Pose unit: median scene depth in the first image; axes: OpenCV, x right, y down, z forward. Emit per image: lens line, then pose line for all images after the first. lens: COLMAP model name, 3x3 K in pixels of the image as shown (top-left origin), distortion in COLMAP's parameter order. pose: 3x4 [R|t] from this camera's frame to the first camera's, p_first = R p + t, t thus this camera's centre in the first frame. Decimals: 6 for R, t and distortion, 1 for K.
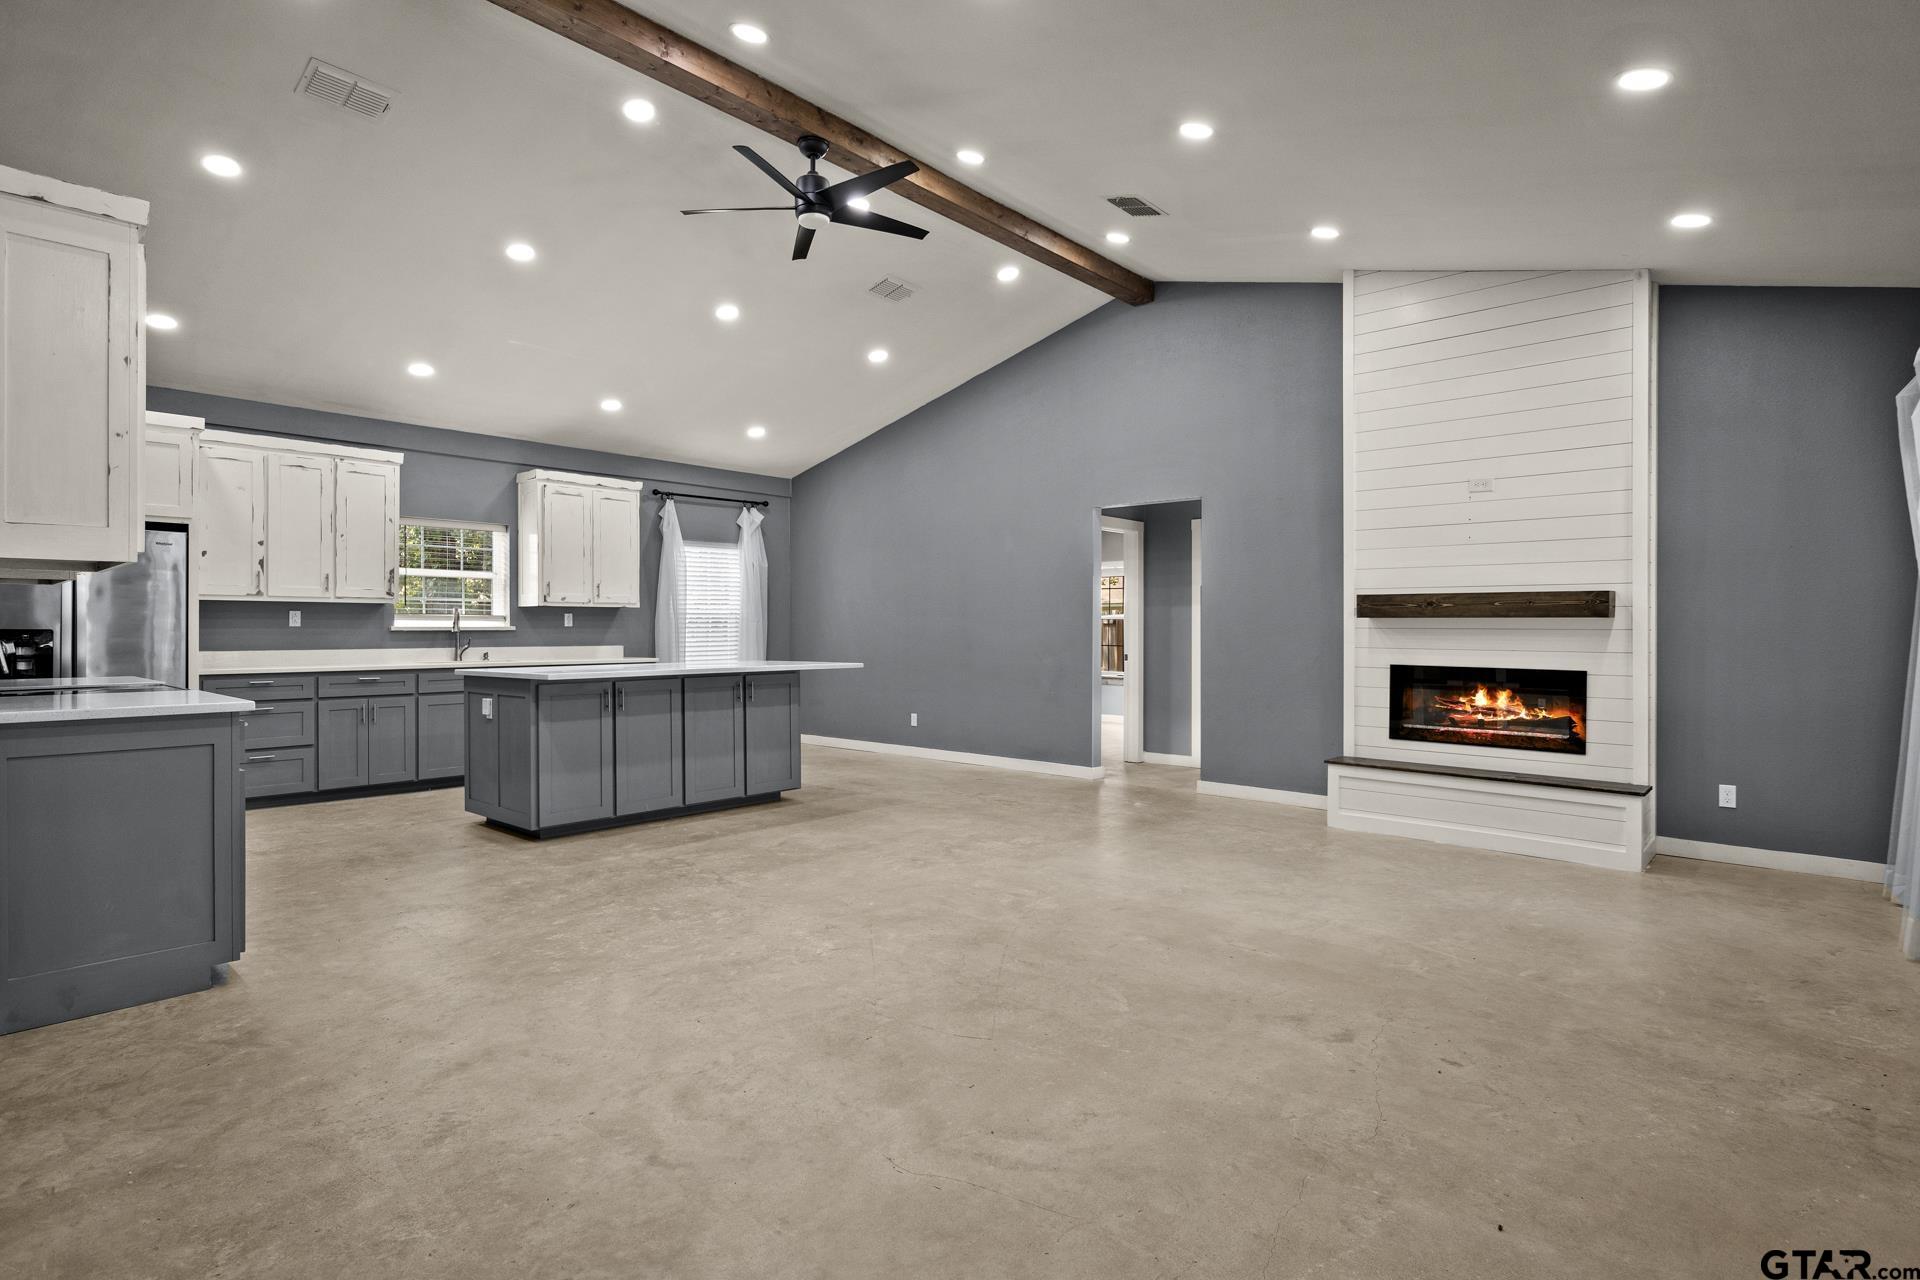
lens RADIAL K [[959.4, 0, 965.4], [0, 959.4, 625.0], [0, 0, 1]] dist [-0.006528, -0.001466]
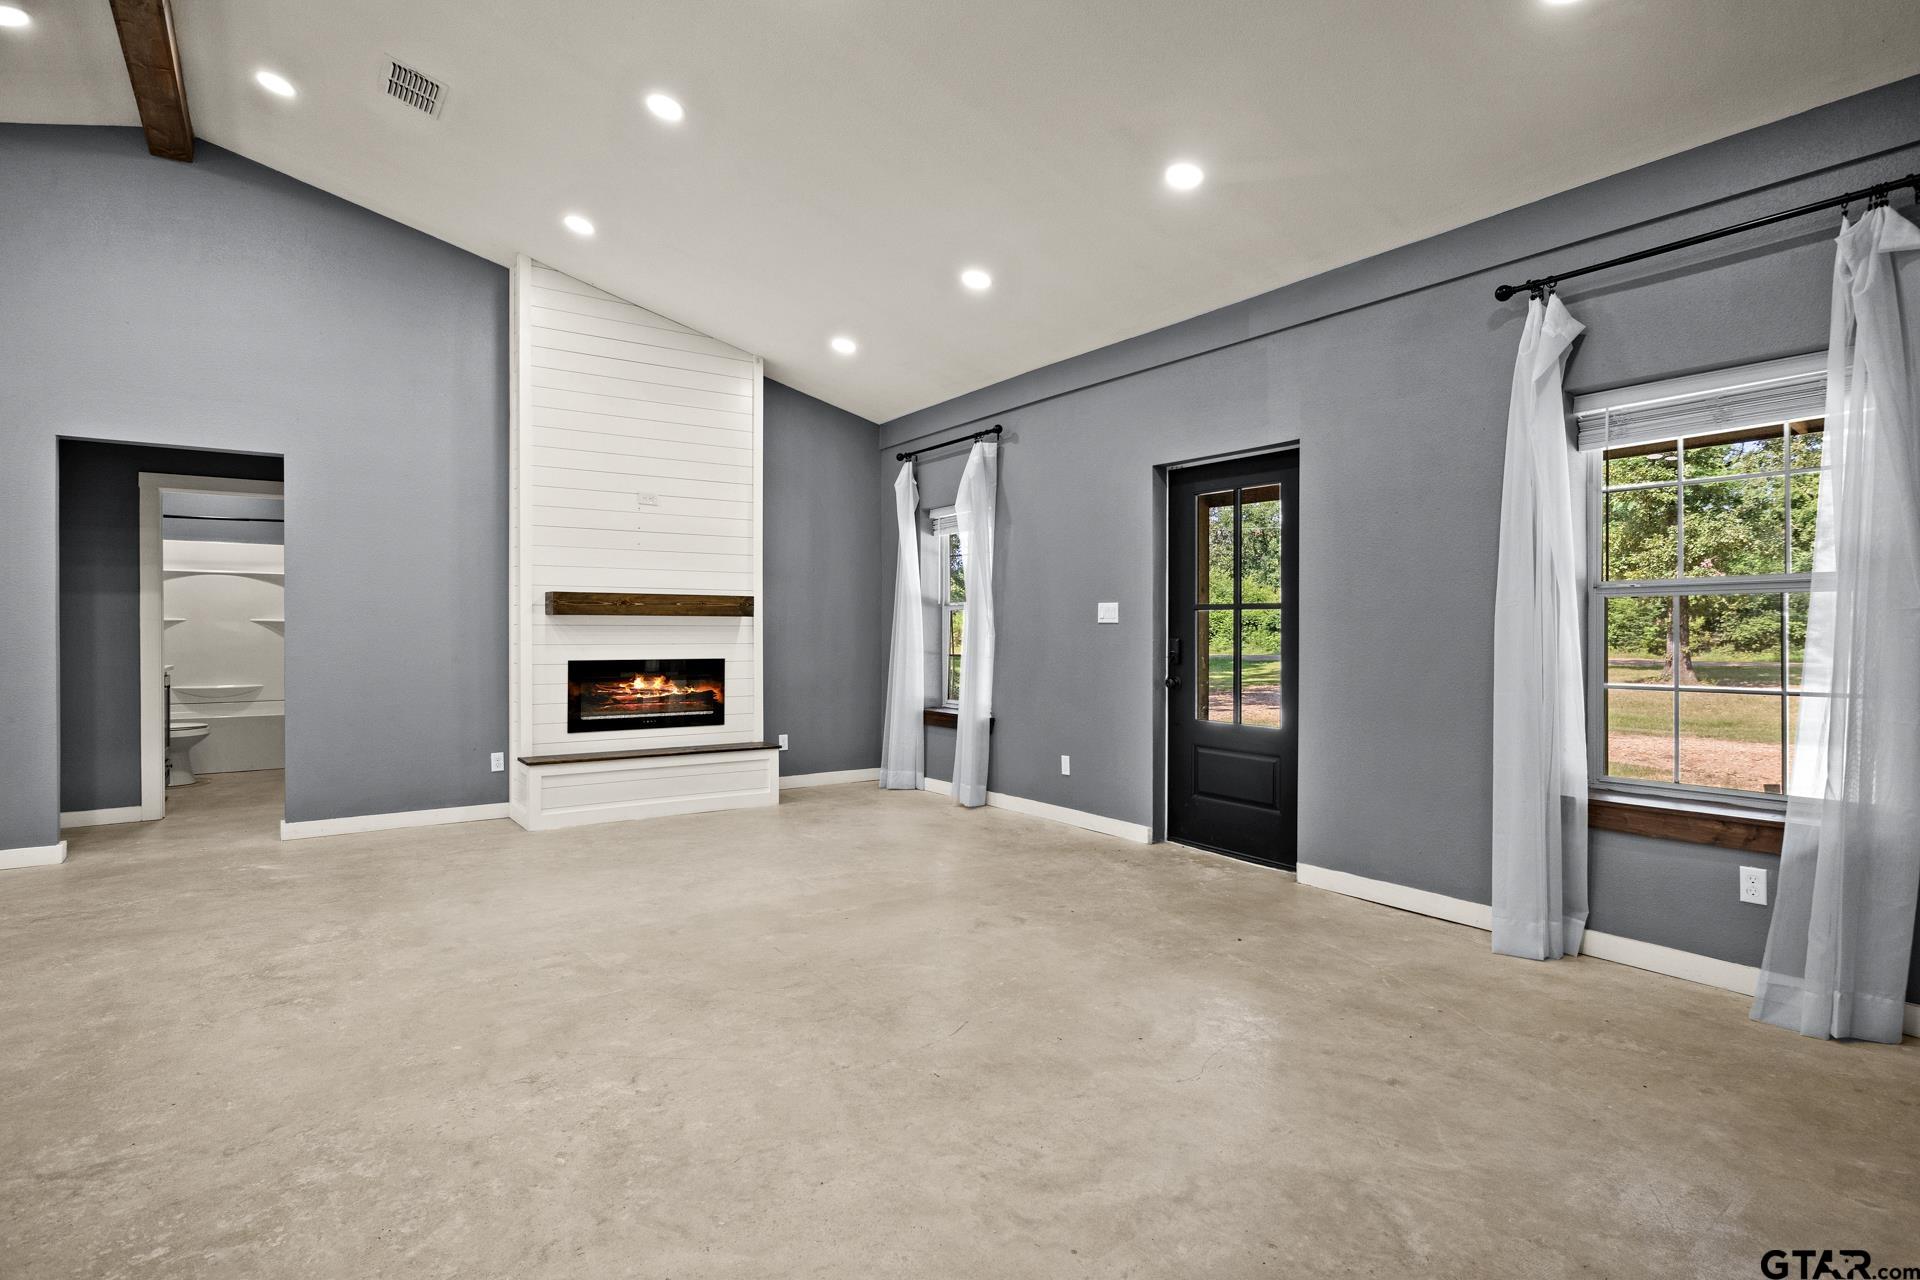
lens RADIAL K [[959.4, 0, 965.4], [0, 959.4, 625.0], [0, 0, 1]] dist [-0.006528, -0.001466]
pose [[0.213314, -0.001567, 0.976982, -0.482582], [-0.003755, 0.999990, 0.002424, -0.000743], [-0.976977, -0.004185, 0.213306, 0.380549]]
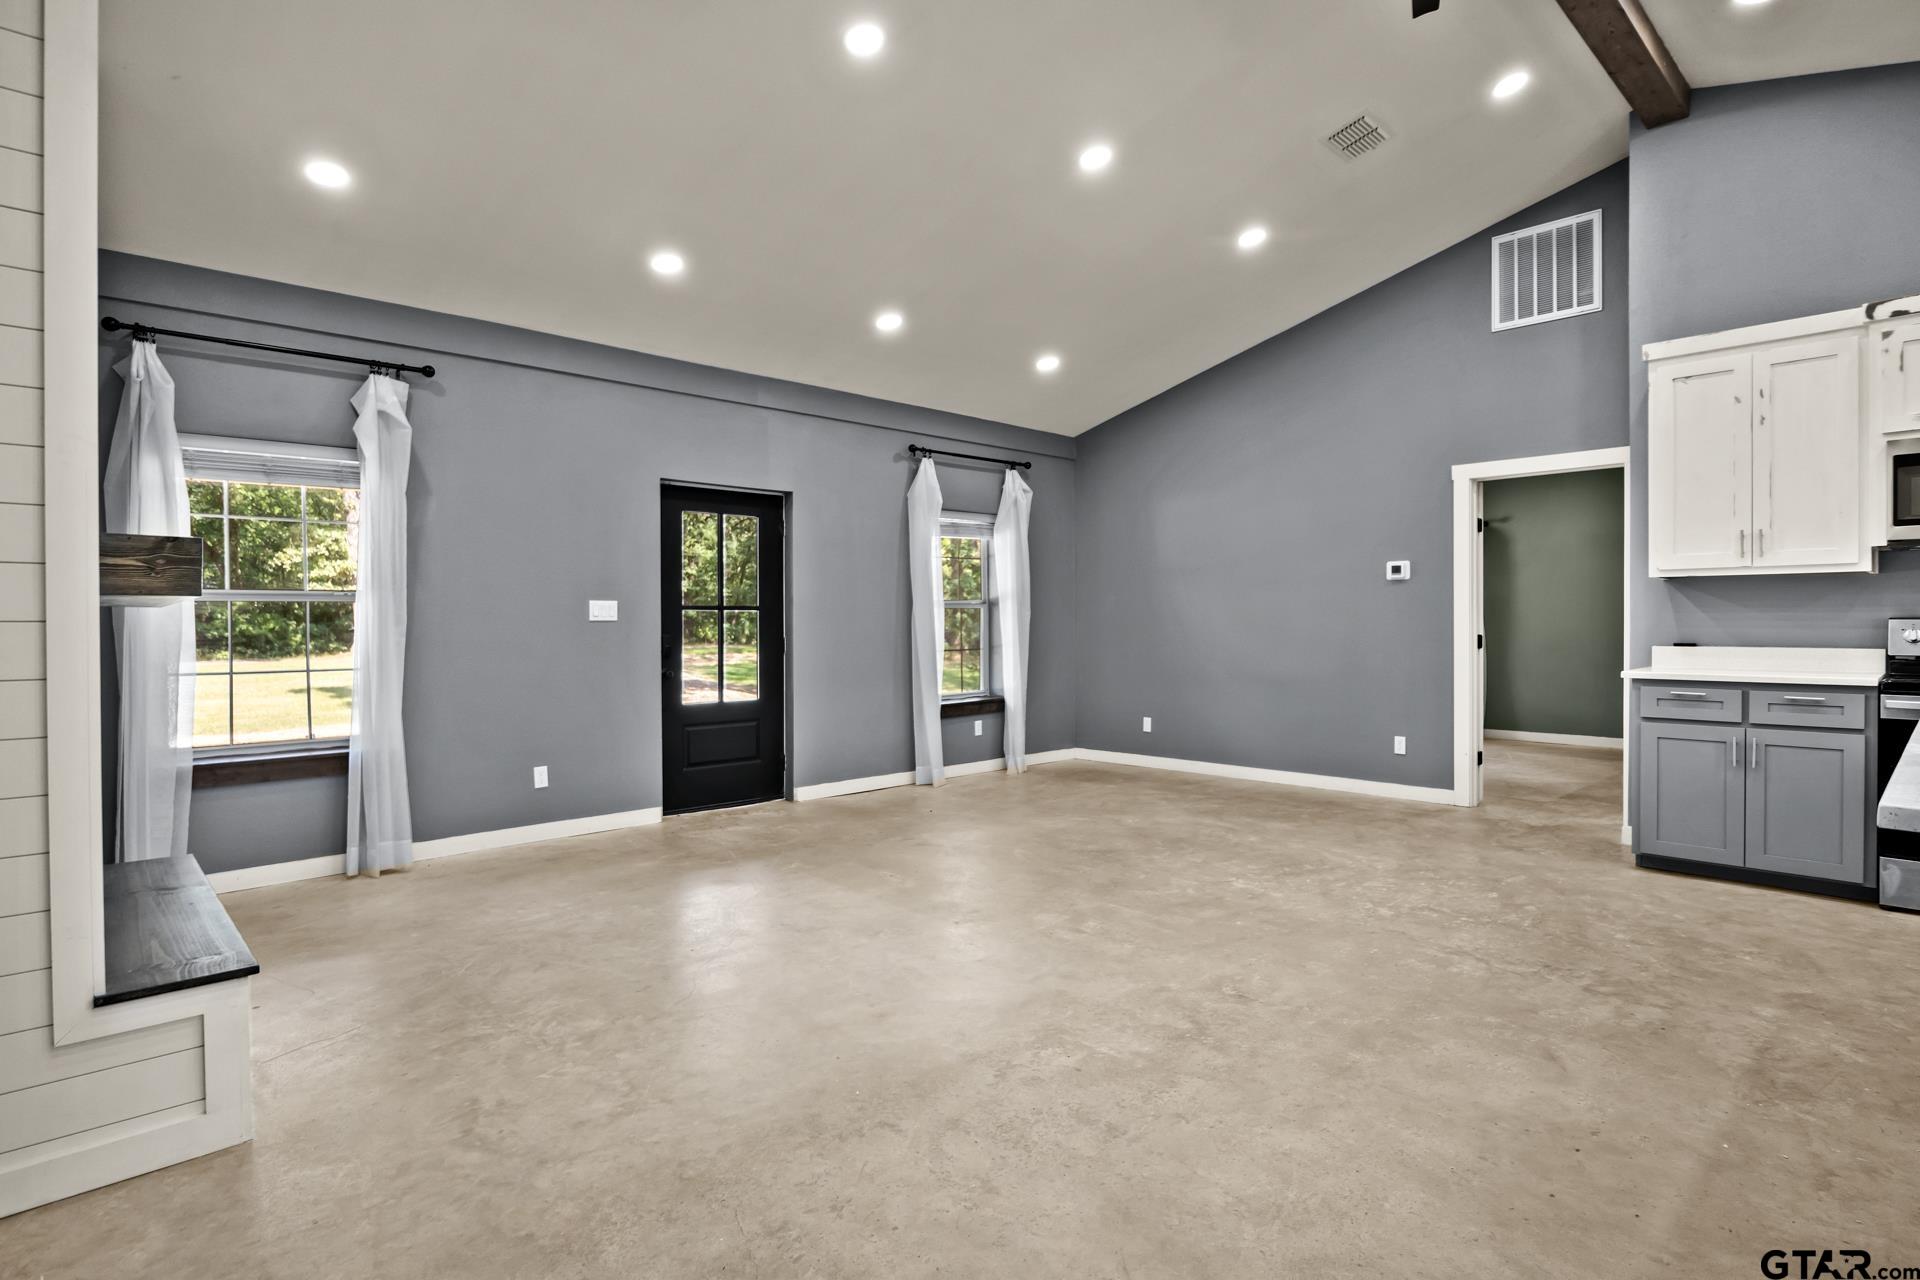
lens RADIAL K [[959.4, 0, 965.4], [0, 959.4, 625.0], [0, 0, 1]] dist [-0.006528, -0.001466]
pose [[-0.996833, 0.003778, 0.079429, 0.063918], [0.003728, 0.999993, -0.000771, 0.005339], [-0.079431, -0.000473, -0.996840, 1.406014]]
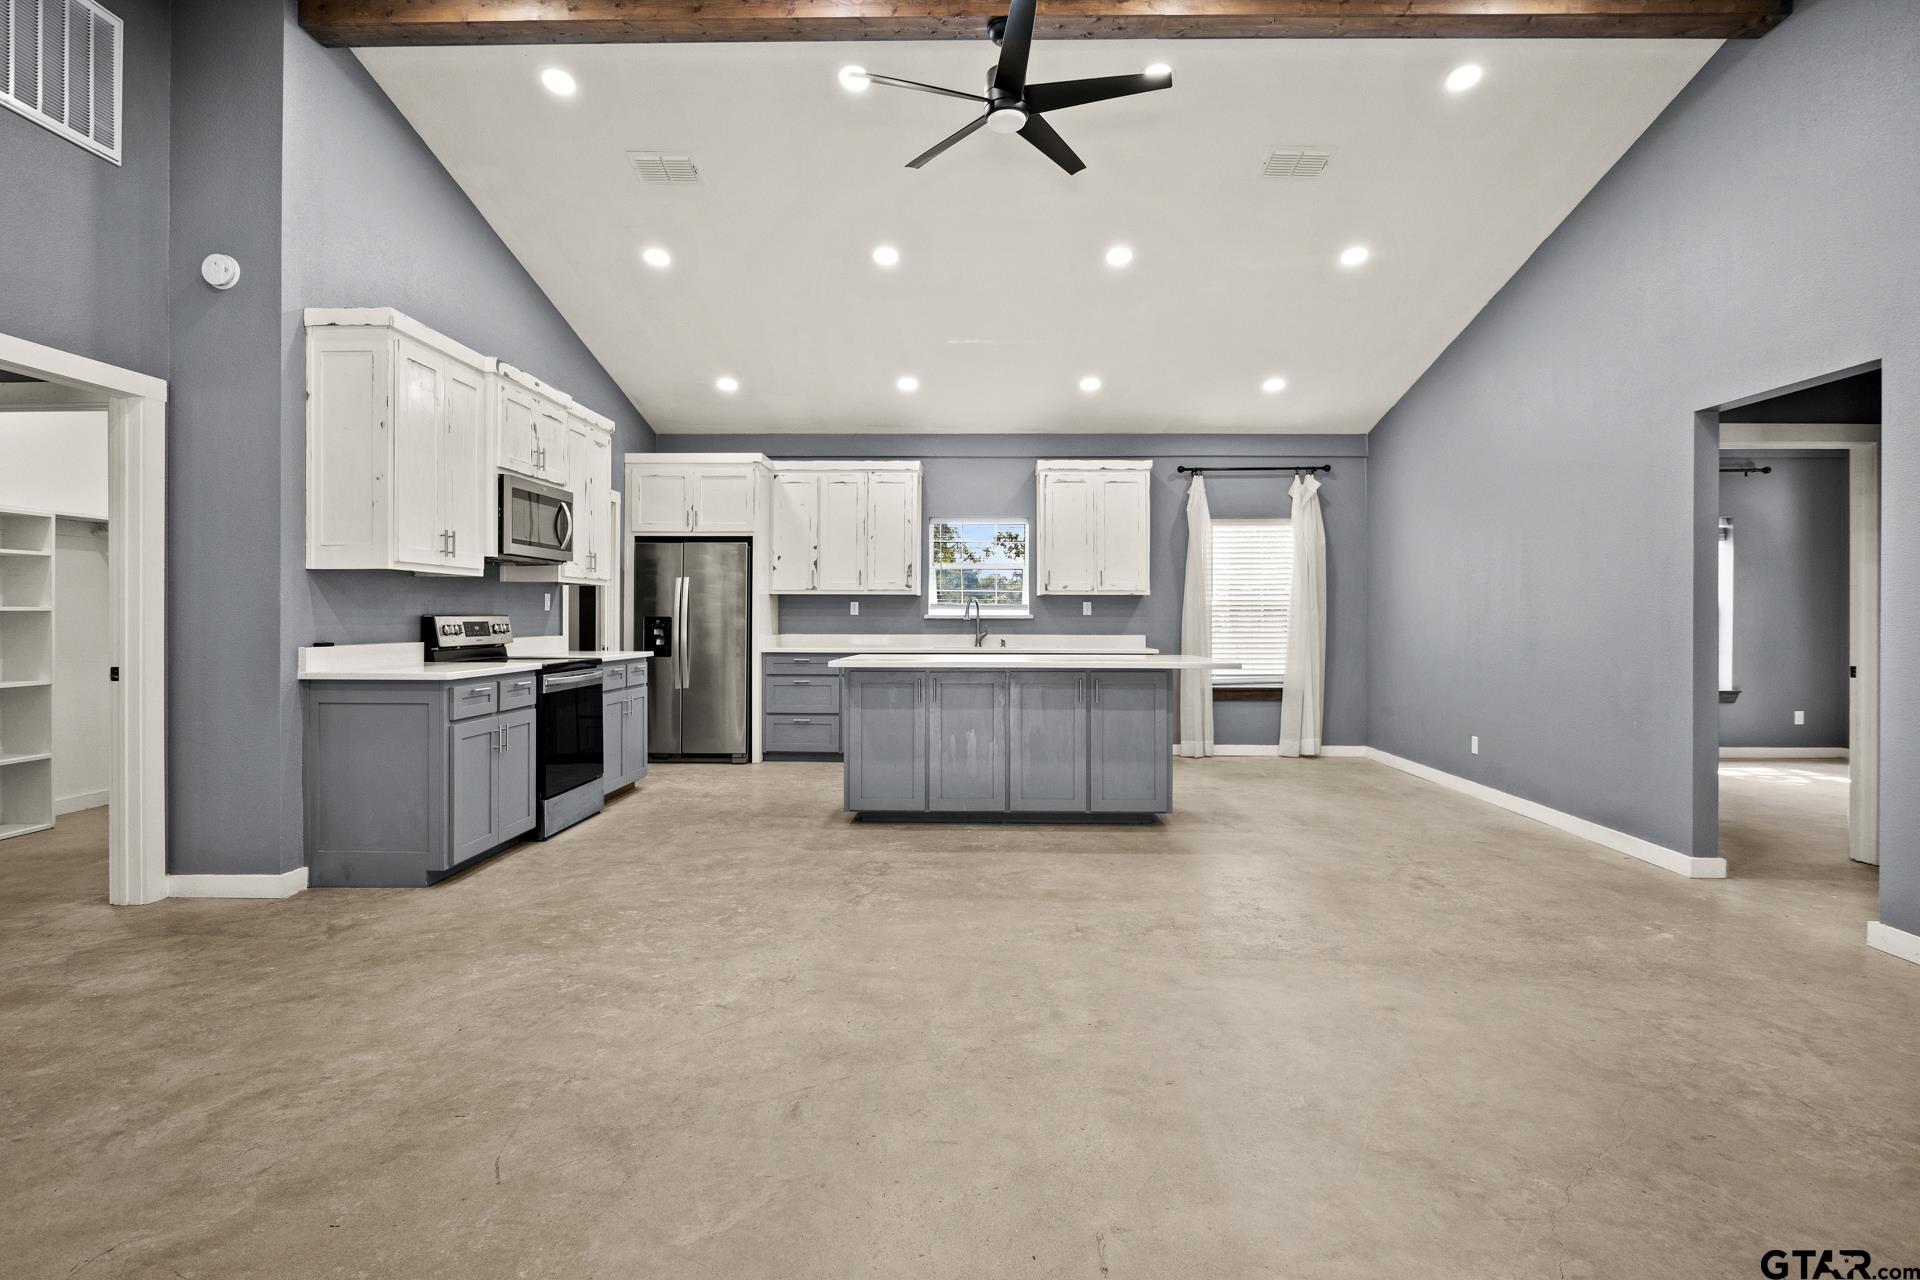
lens RADIAL K [[959.4, 0, 965.4], [0, 959.4, 625.0], [0, 0, 1]] dist [-0.006528, -0.001466]
pose [[0.651468, 0.008853, -0.758625, 0.390107], [0.000071, 0.999931, 0.011730, 0.000121], [0.758676, -0.007695, 0.651422, 0.389647]]
